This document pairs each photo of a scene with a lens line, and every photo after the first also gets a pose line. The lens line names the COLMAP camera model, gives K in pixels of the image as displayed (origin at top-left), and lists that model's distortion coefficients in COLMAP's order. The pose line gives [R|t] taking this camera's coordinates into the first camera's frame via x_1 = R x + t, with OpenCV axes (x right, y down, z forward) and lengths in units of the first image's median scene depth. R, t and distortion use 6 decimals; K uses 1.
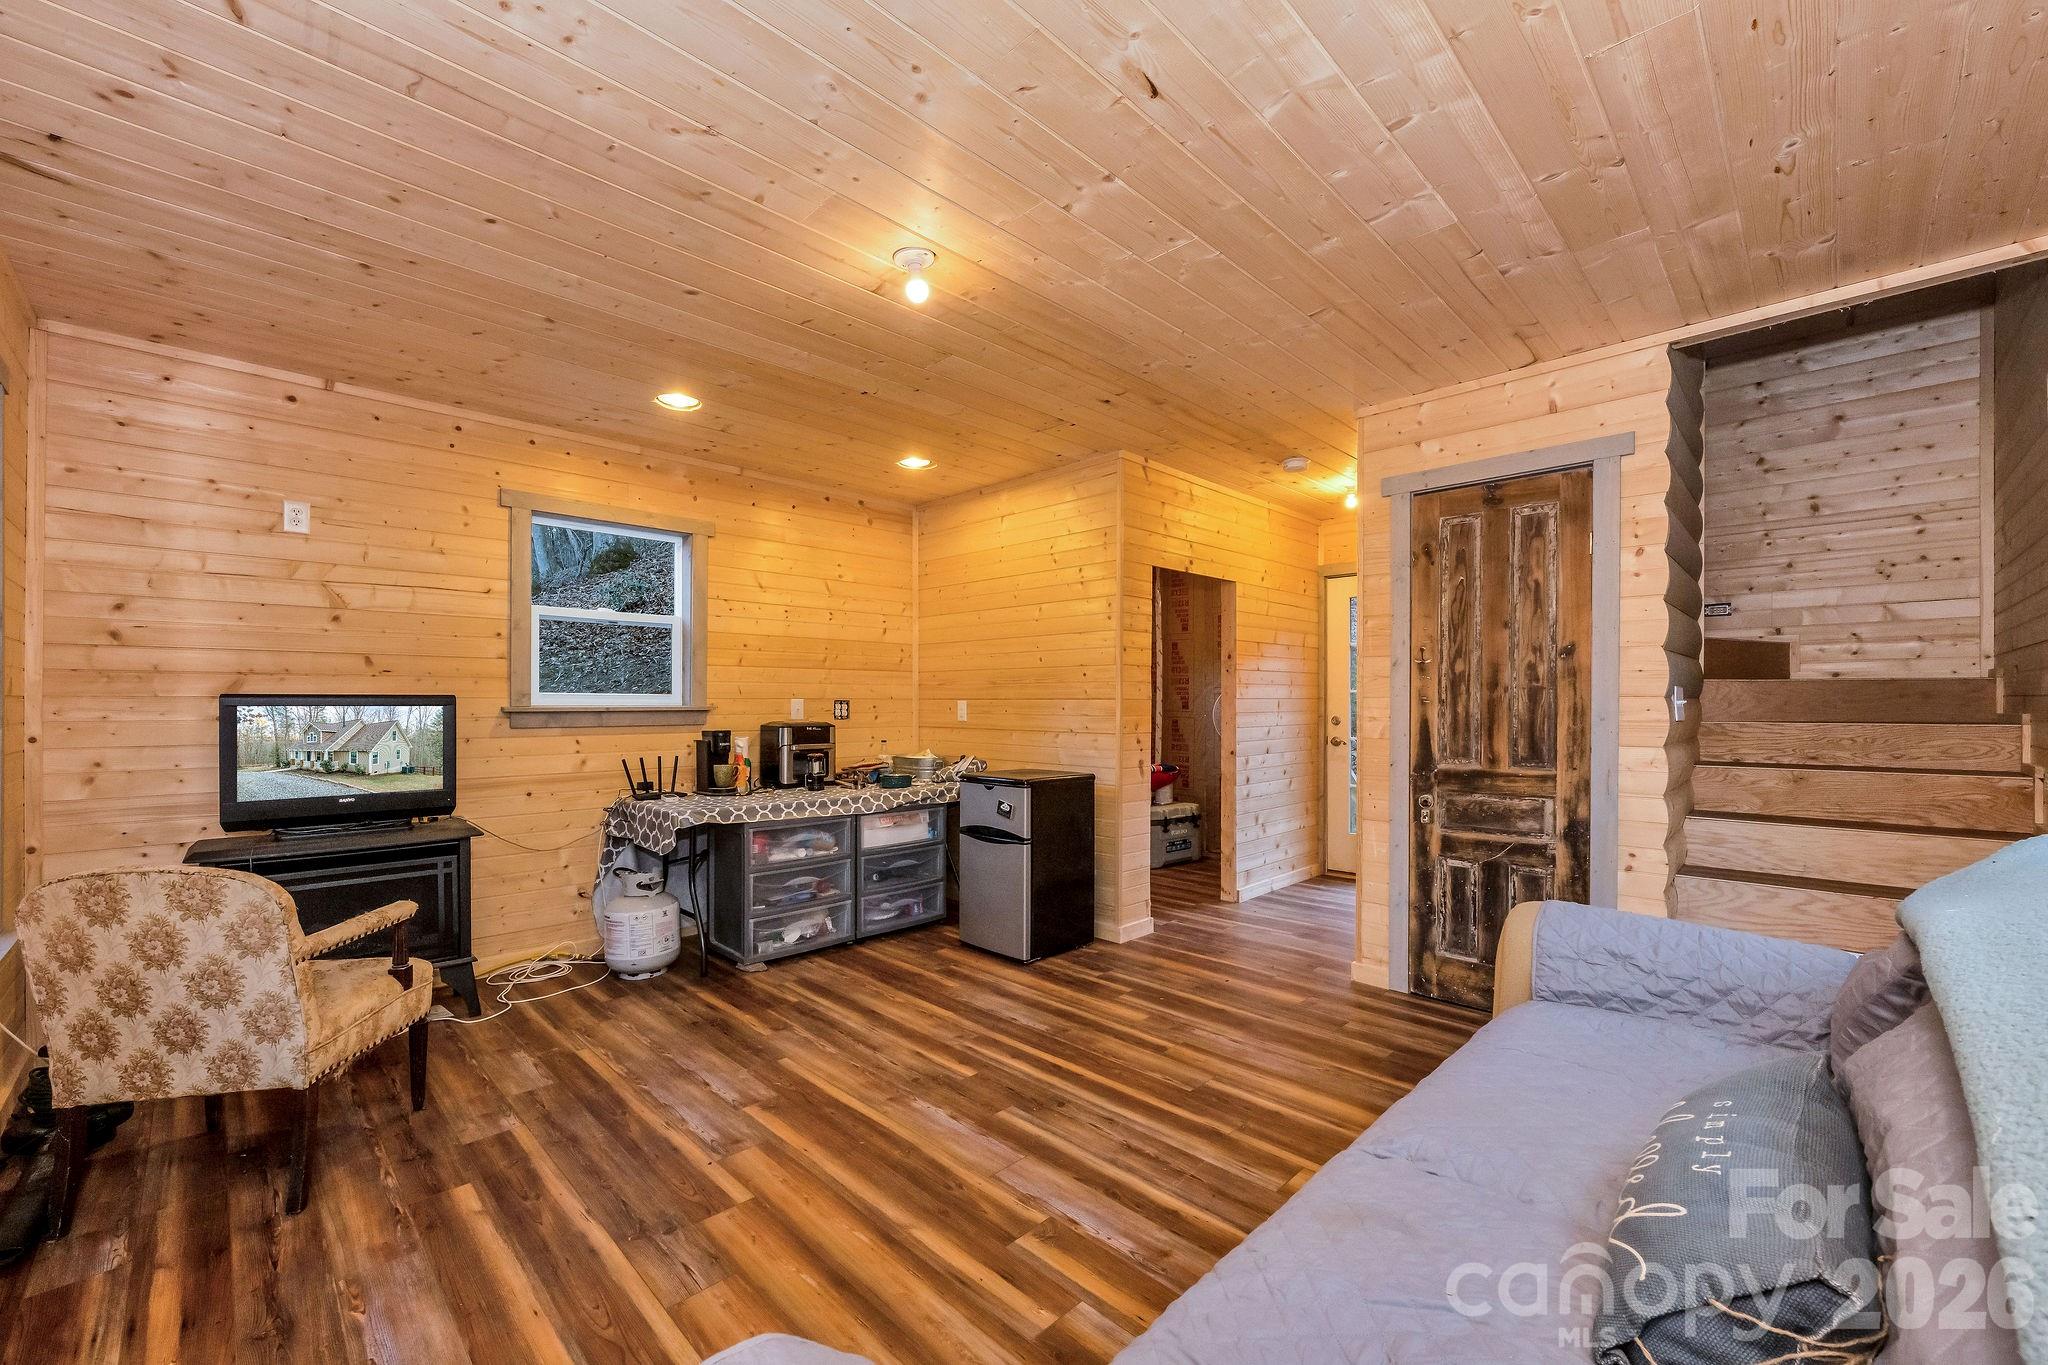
lens RADIAL K [[822.0, 0, 1033.1], [0, 822.0, 706.3], [0, 0, 1]] dist [0.000934, 0.000213]
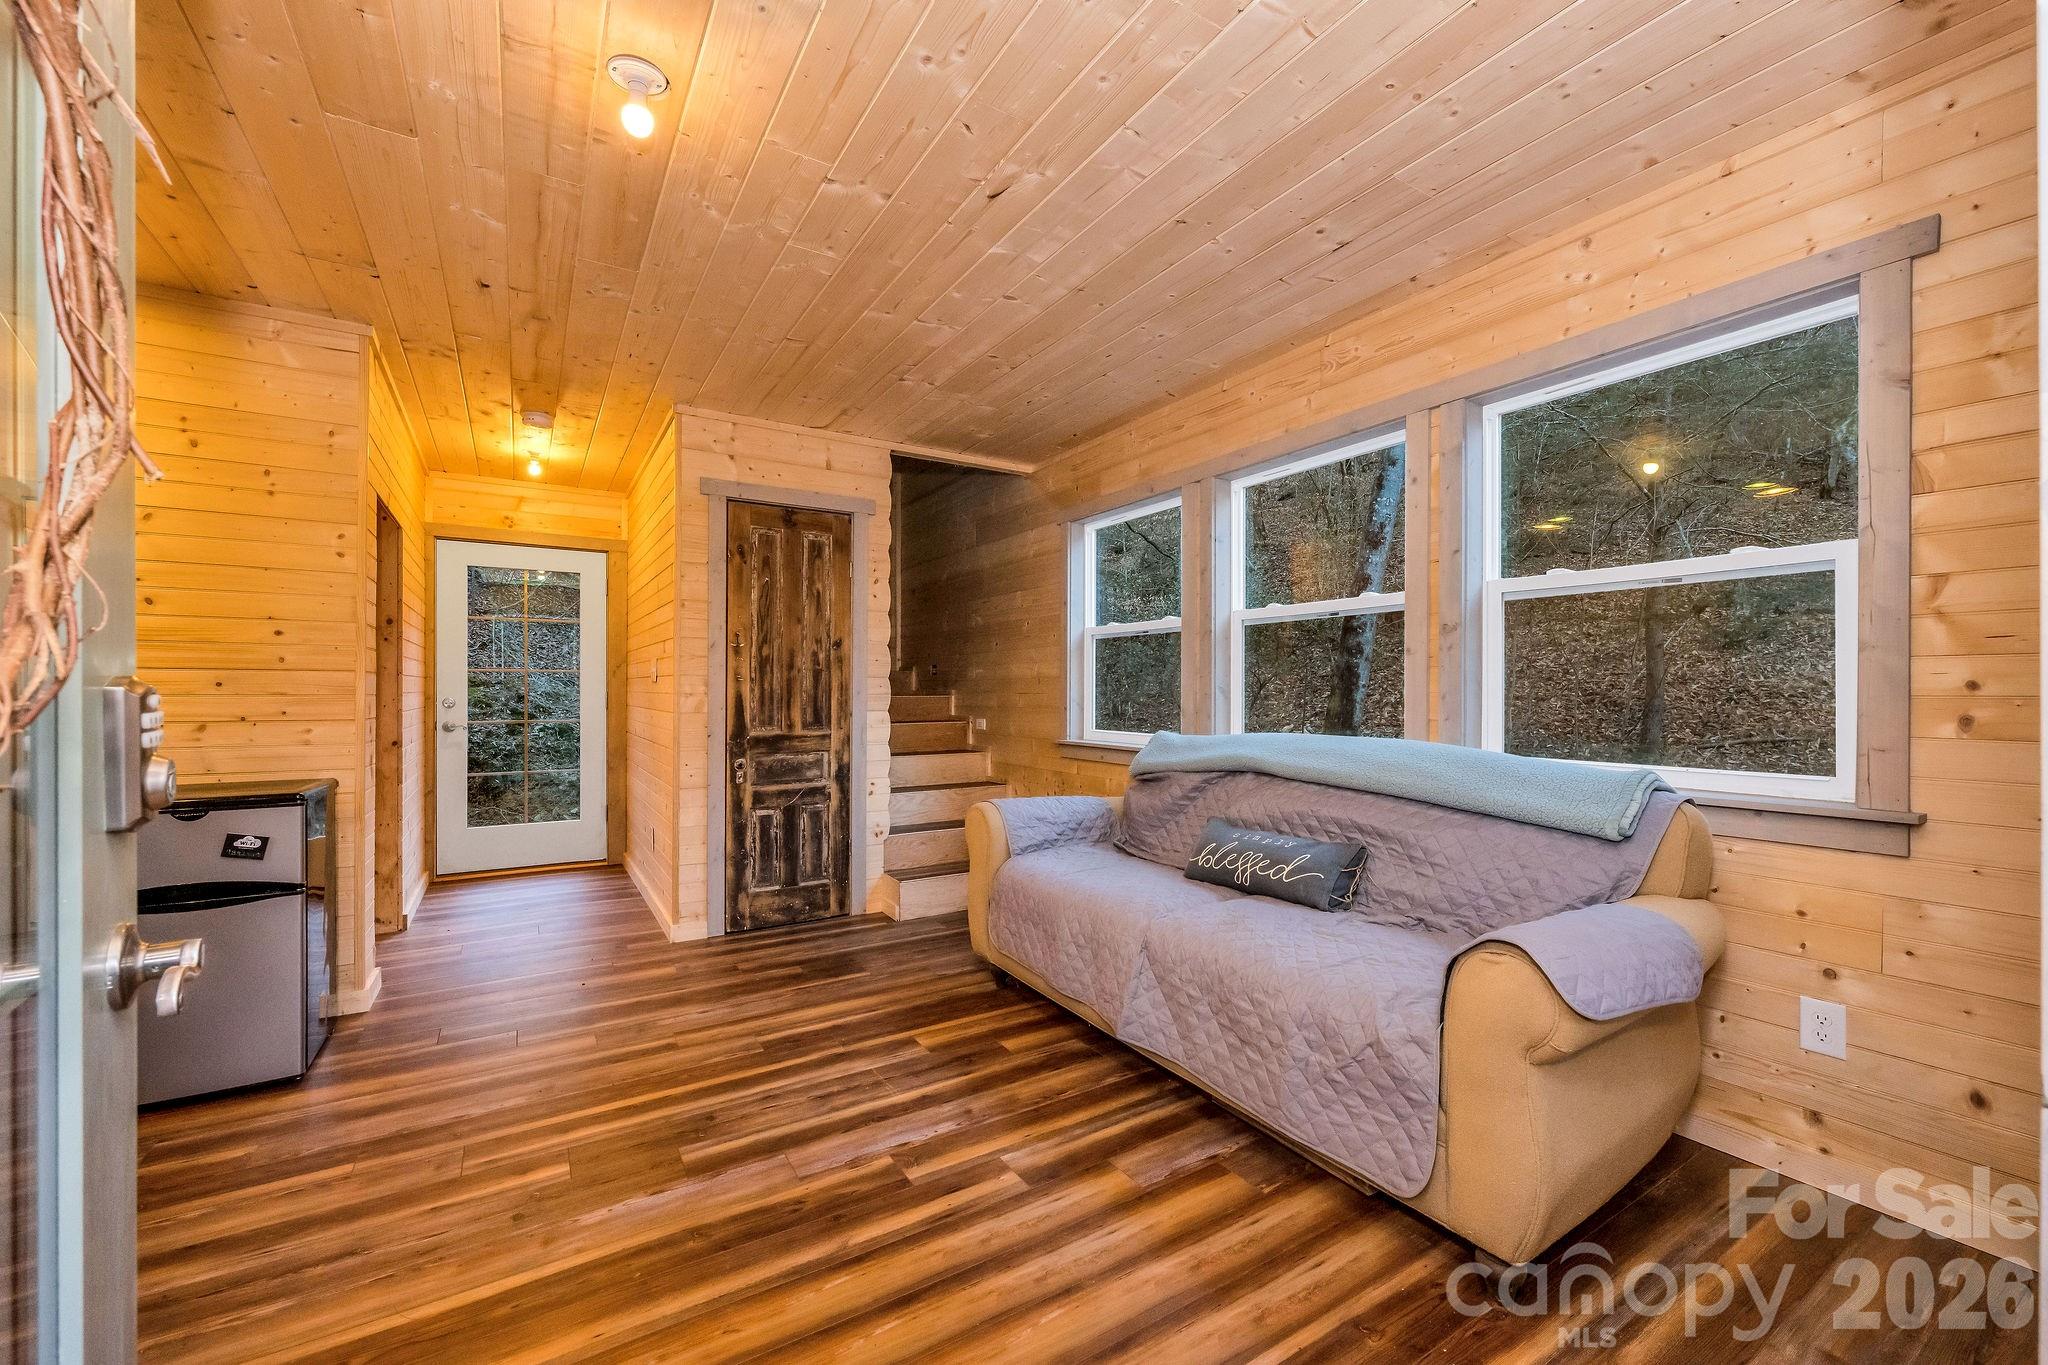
lens RADIAL K [[819.2, 0, 1012.2], [0, 819.2, 695.9], [0, 0, 1]] dist [-0.000981, -0.000073]
pose [[0.230697, -0.002403, 0.973023, -0.606265], [0.003746, 0.999992, 0.001582, 0.018429], [-0.973018, 0.003281, 0.230704, 0.377311]]
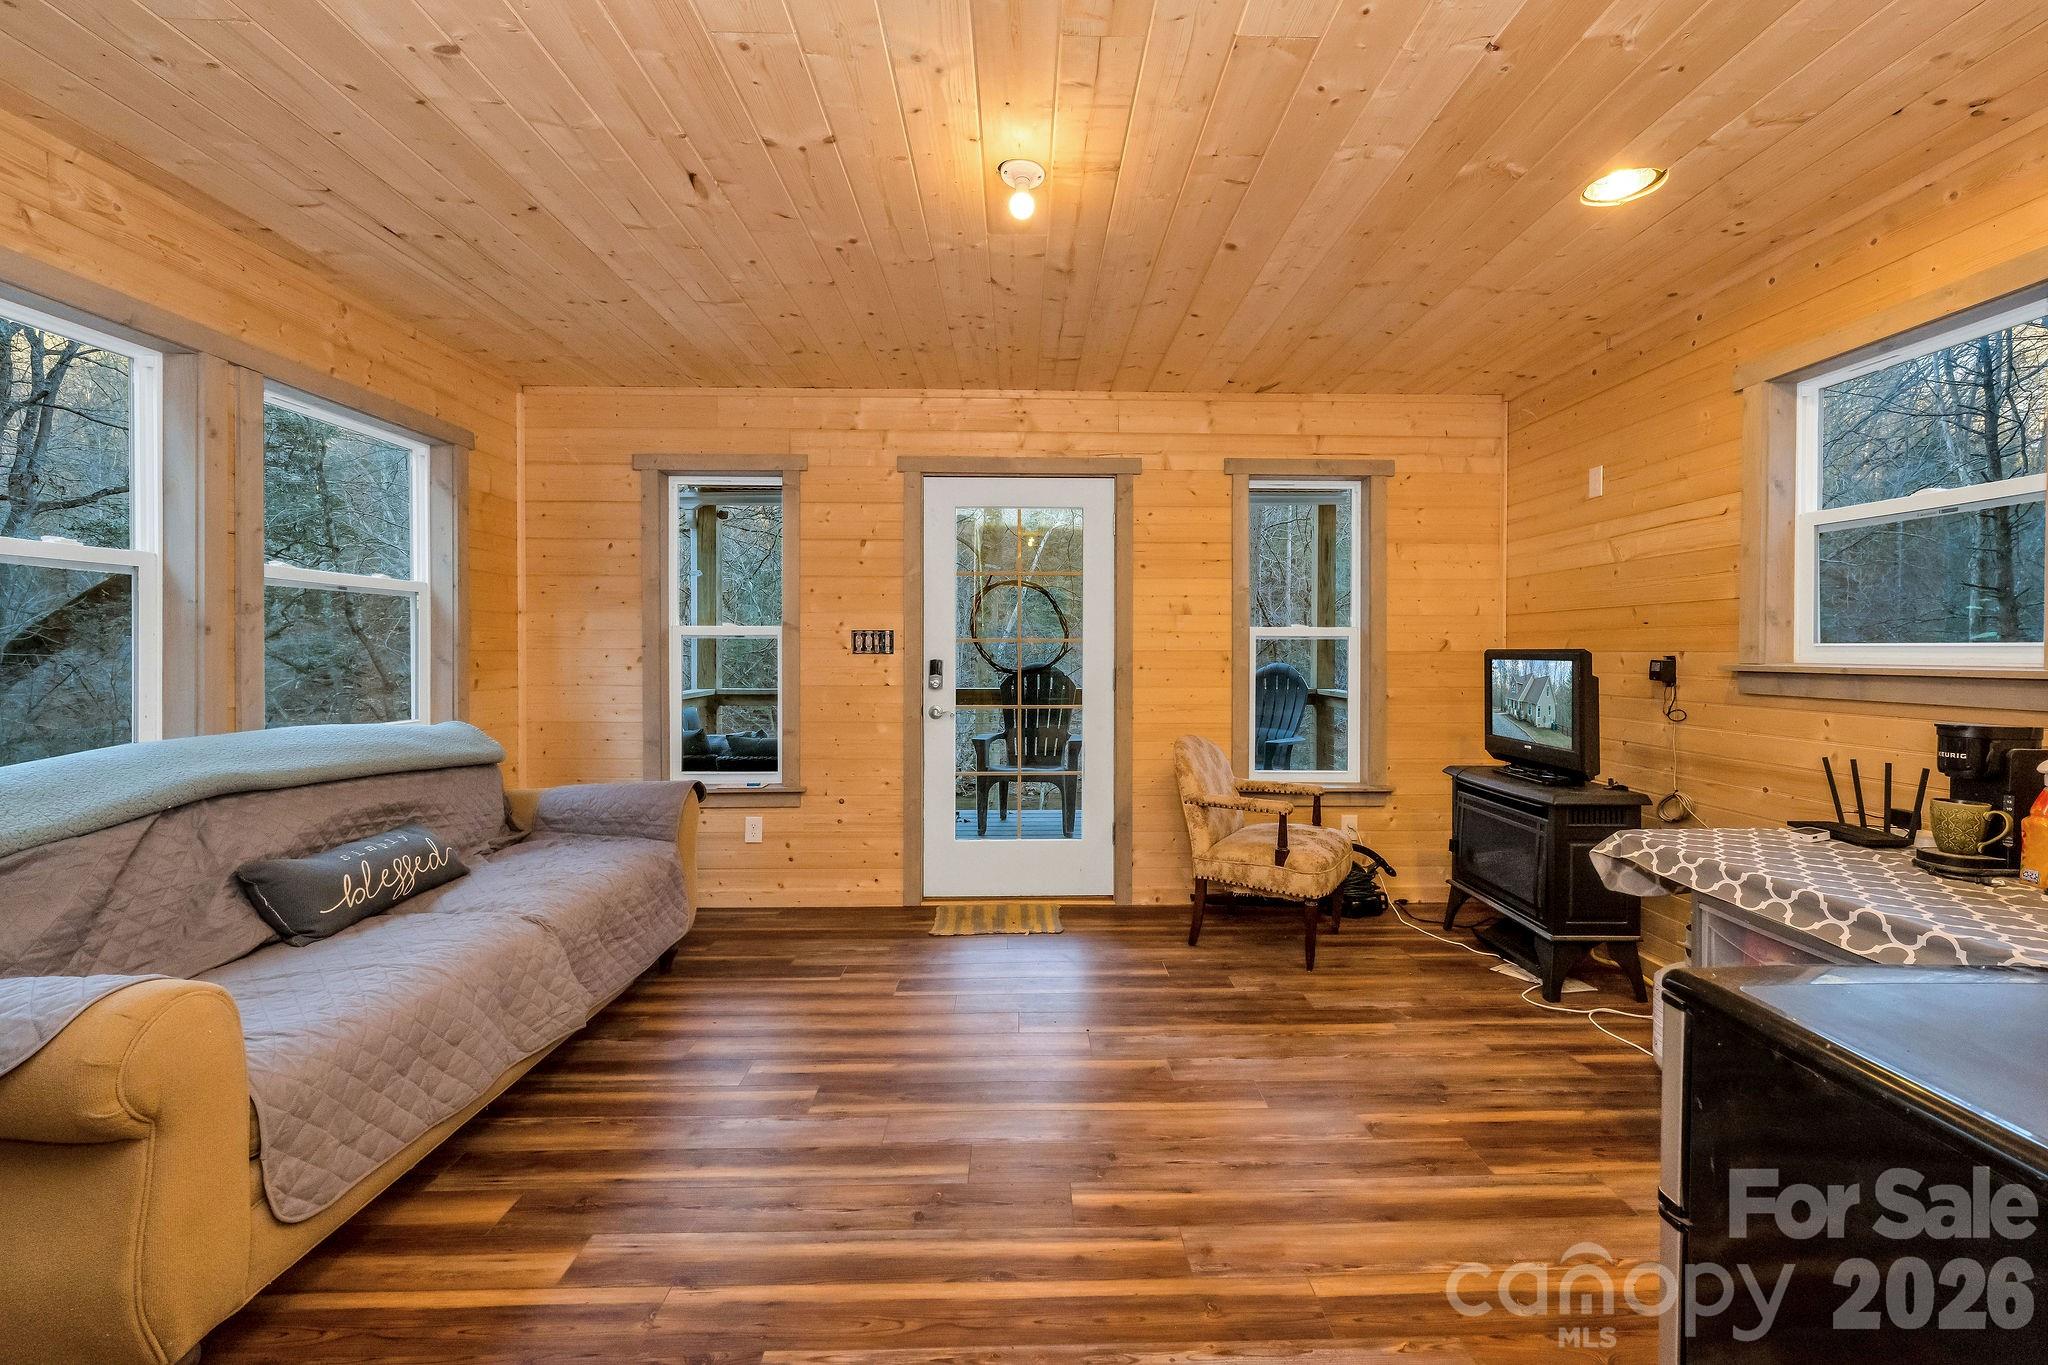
lens RADIAL K [[804.4, 0, 1029.9], [0, 804.4, 661.1], [0, 0, 1]] dist [0.001171, 0.000027]
pose [[-0.694118, 0.006284, -0.719834, 0.378122], [-0.004565, 0.999903, 0.013131, -0.010817], [0.719847, 0.012400, -0.694022, 1.243930]]
